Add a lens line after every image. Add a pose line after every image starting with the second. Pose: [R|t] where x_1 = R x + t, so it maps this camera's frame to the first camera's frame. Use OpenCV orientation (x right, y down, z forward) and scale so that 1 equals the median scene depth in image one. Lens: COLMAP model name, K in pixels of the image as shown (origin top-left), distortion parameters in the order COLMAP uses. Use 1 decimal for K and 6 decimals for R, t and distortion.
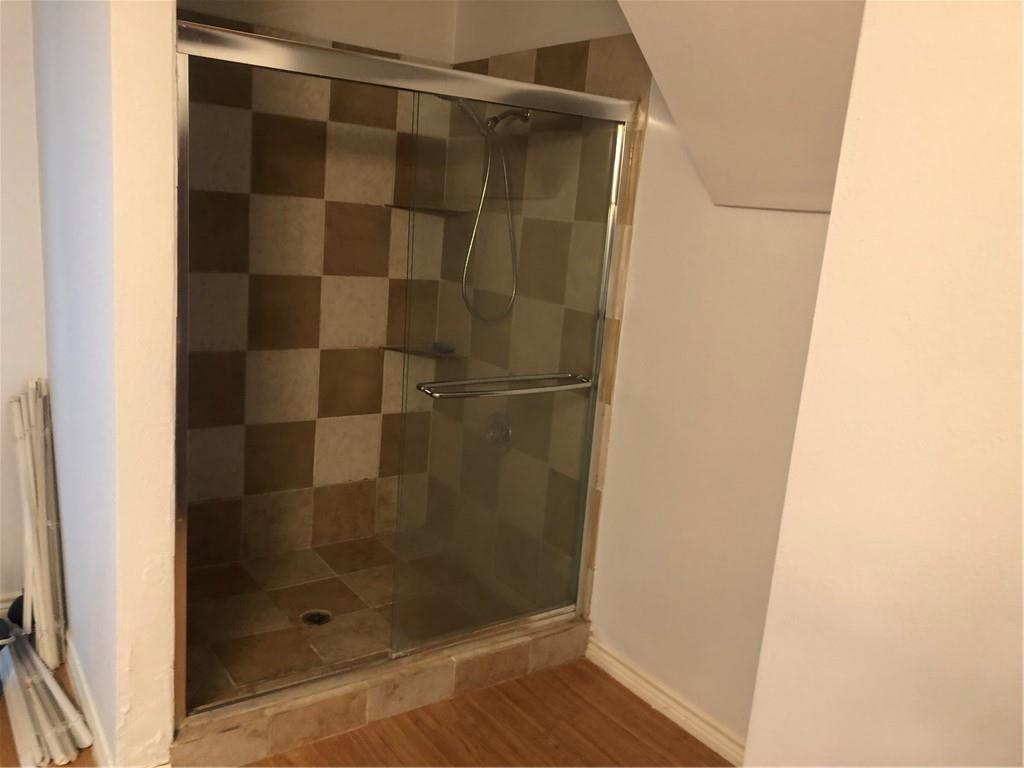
lens RADIAL K [[840.7, 0, 509.6], [0, 840.7, 383.8], [0, 0, 1]] dist [0.019755, -0.023175]
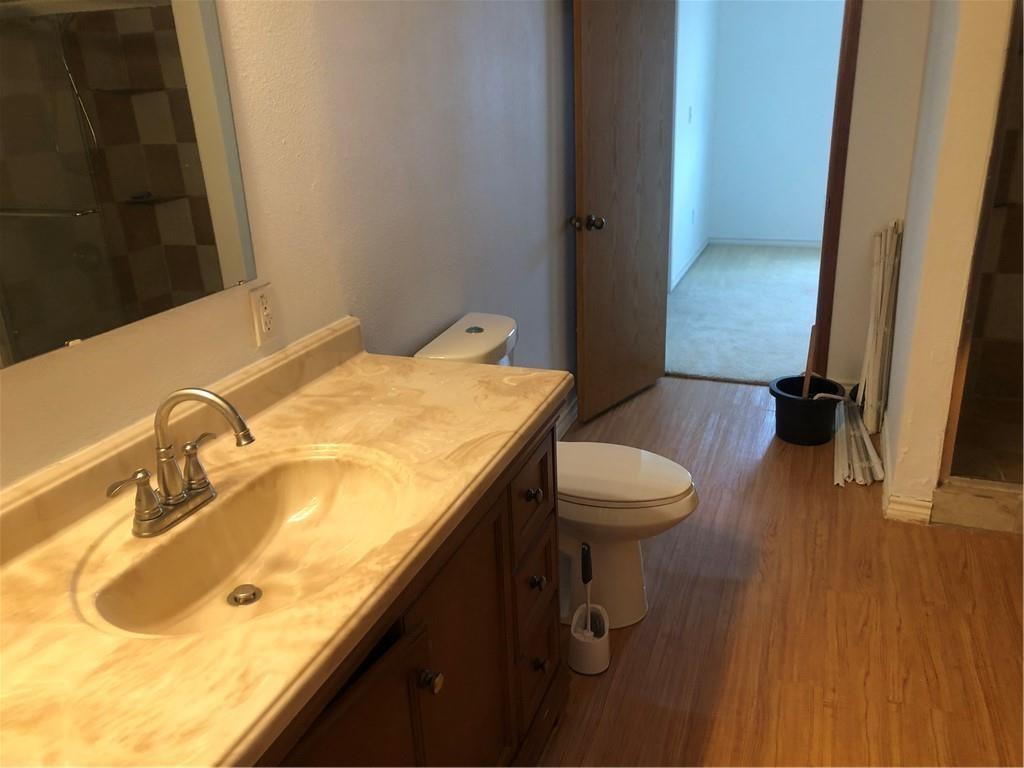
lens RADIAL K [[840.7, 0, 511.4], [0, 840.7, 381.7], [0, 0, 1]] dist [0.019755, -0.023175]
pose [[0.553436, 0.185701, -0.811926, 0.241914], [-0.084055, 0.982304, 0.167375, 0.079870], [0.828639, -0.024385, 0.559251, -0.256161]]
